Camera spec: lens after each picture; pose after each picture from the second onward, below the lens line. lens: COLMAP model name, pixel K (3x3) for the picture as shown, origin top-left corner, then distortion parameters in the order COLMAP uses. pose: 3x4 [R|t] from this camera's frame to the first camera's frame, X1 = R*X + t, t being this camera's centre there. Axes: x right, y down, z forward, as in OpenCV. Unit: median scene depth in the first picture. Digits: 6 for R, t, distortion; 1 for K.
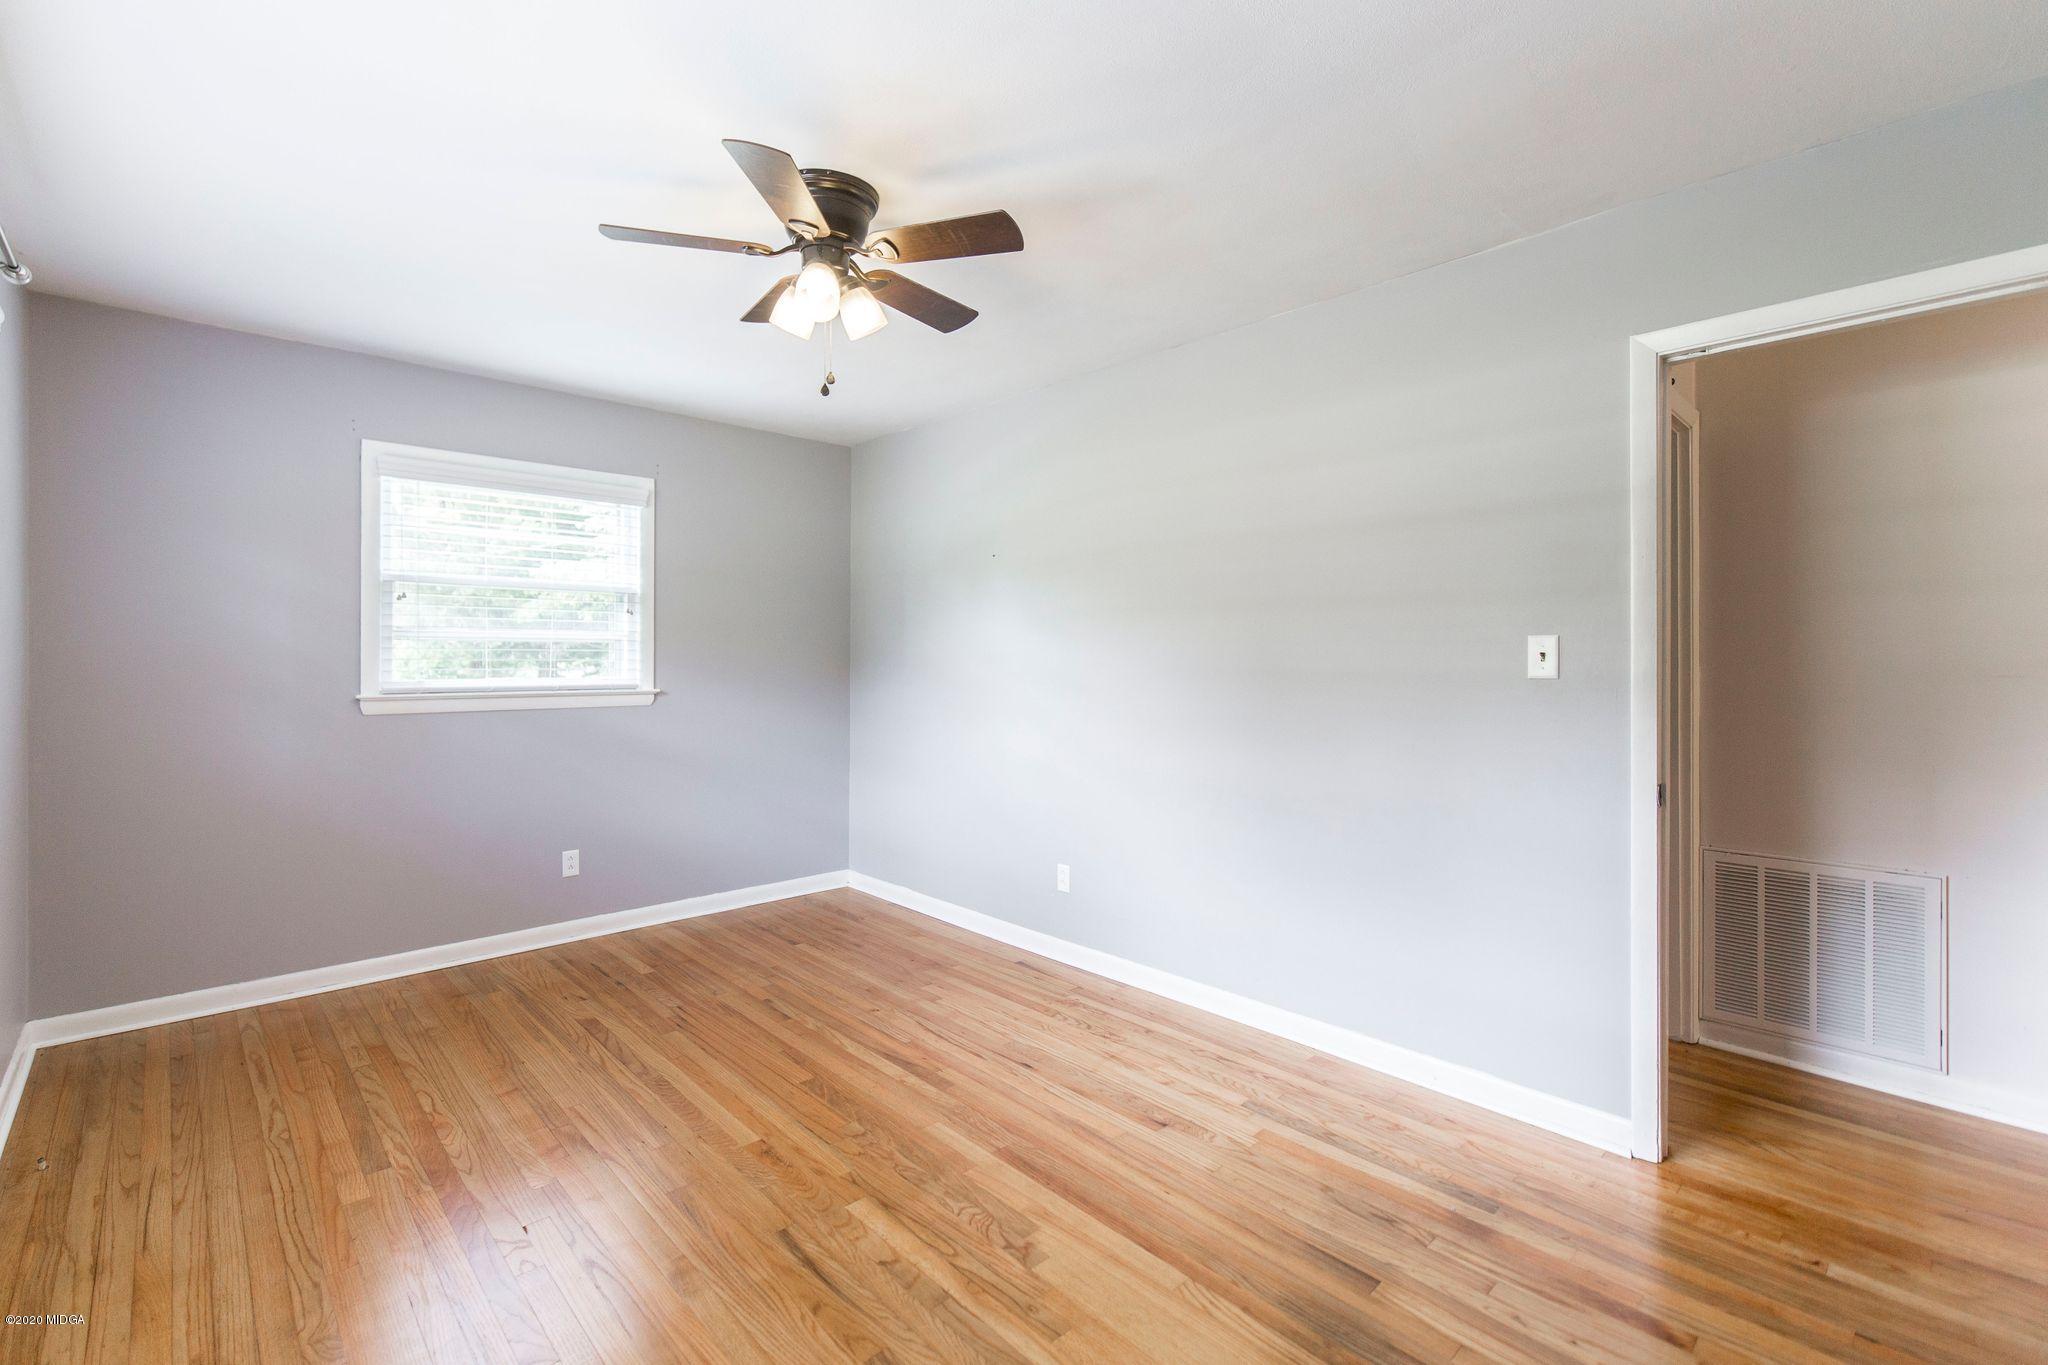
lens RADIAL K [[905.5, 0, 1023.6], [0, 905.5, 650.9], [0, 0, 1]] dist [-0.001063, -0.000037]
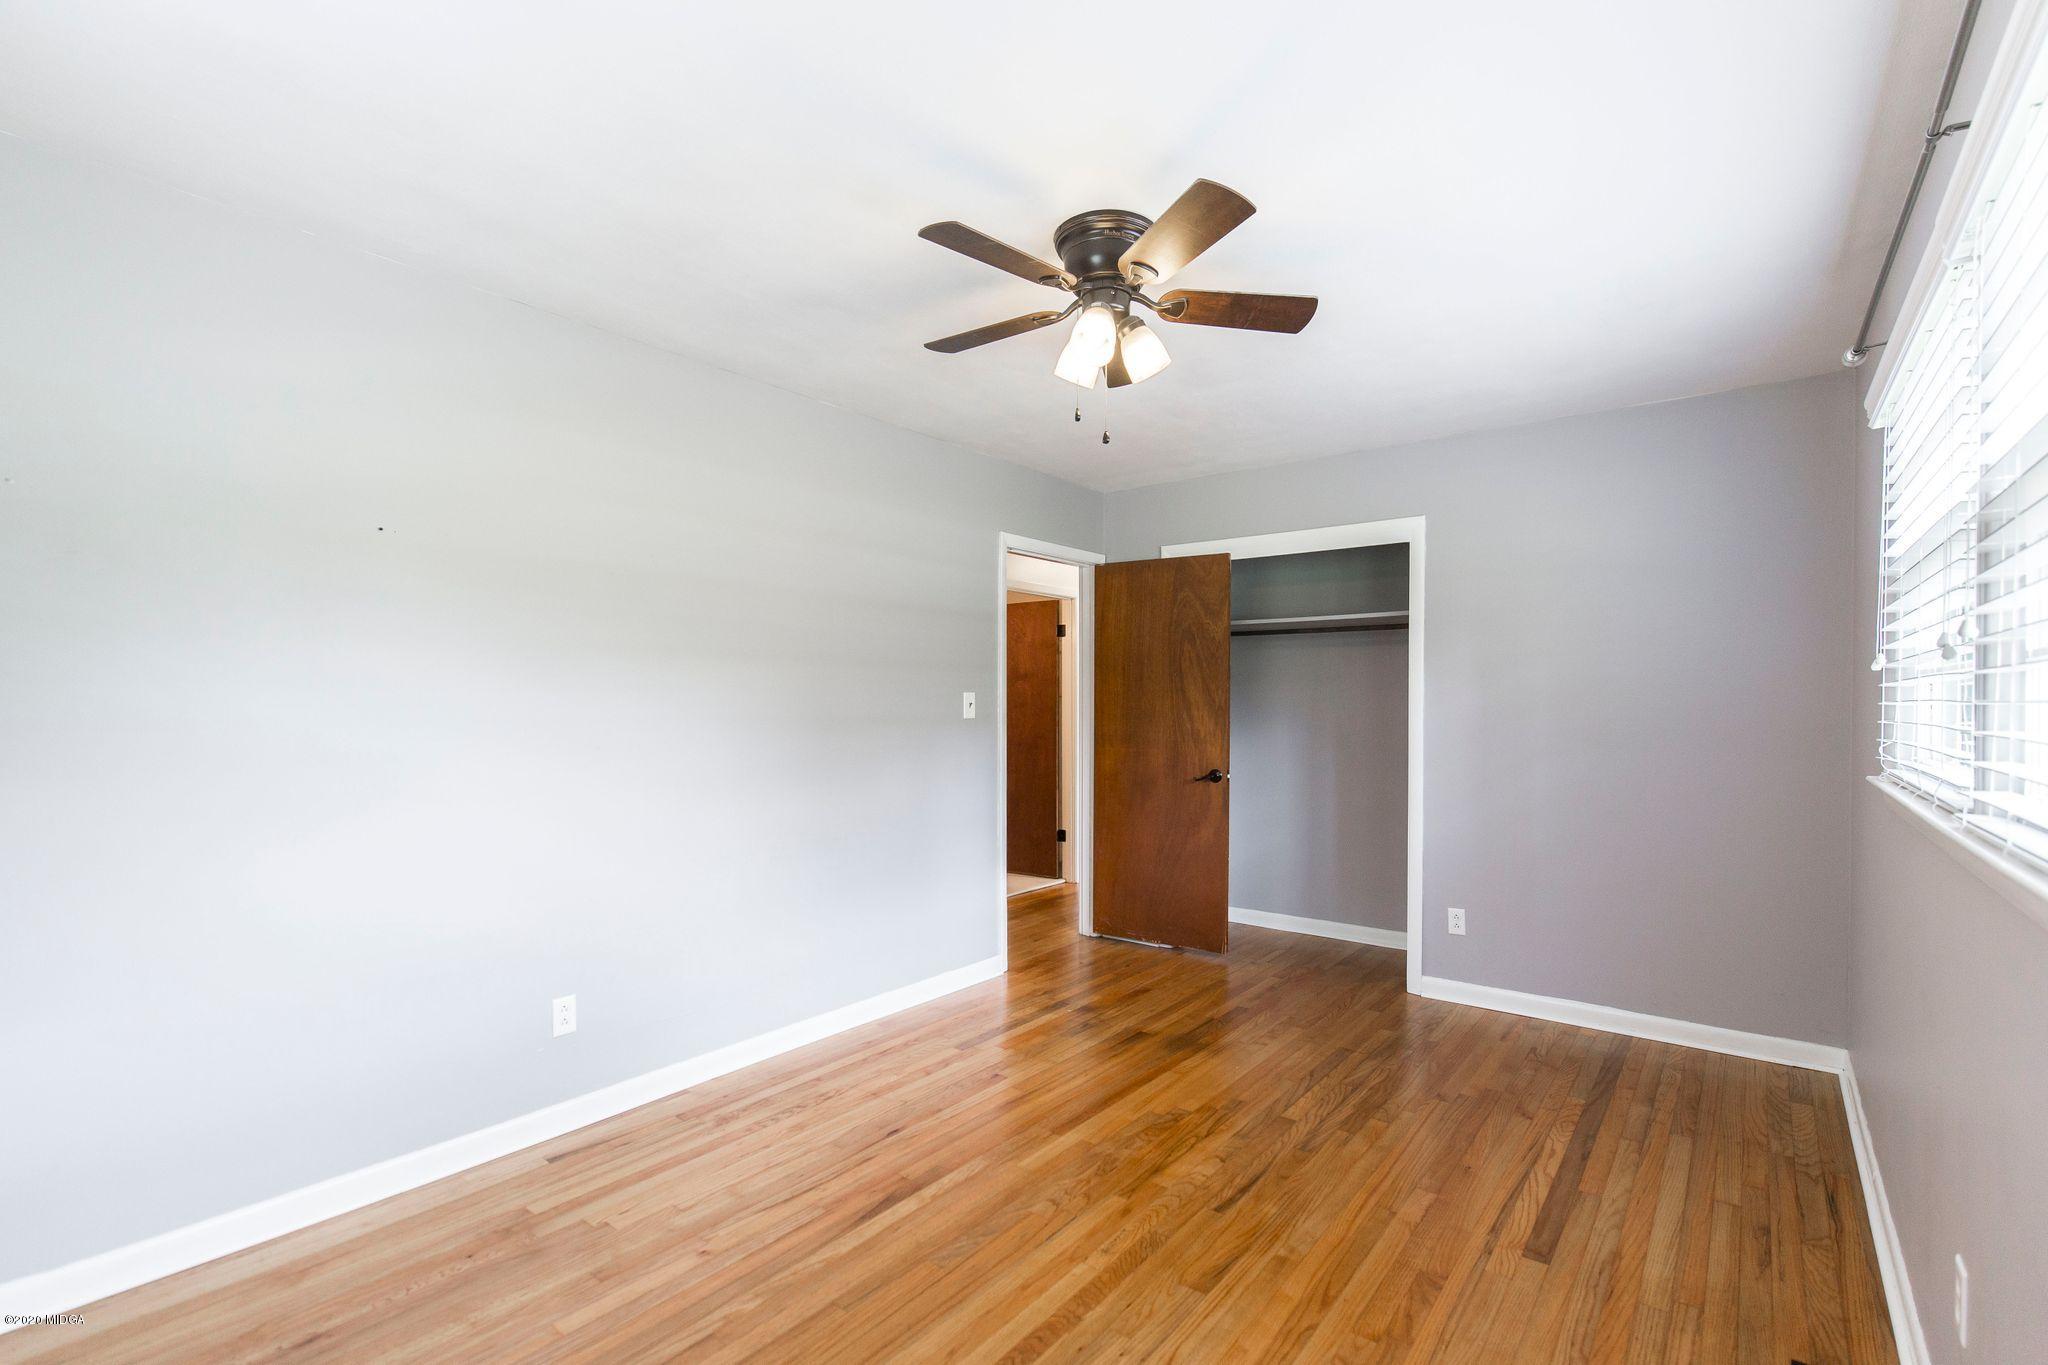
lens RADIAL K [[905.4, 0, 1031.8], [0, 905.4, 678.9], [0, 0, 1]] dist [0.000635, 0.000741]
pose [[-0.147597, 0.024863, 0.988735, -0.917080], [-0.007075, 0.999632, -0.026193, 0.000482], [-0.989022, -0.010861, -0.147367, 0.935214]]
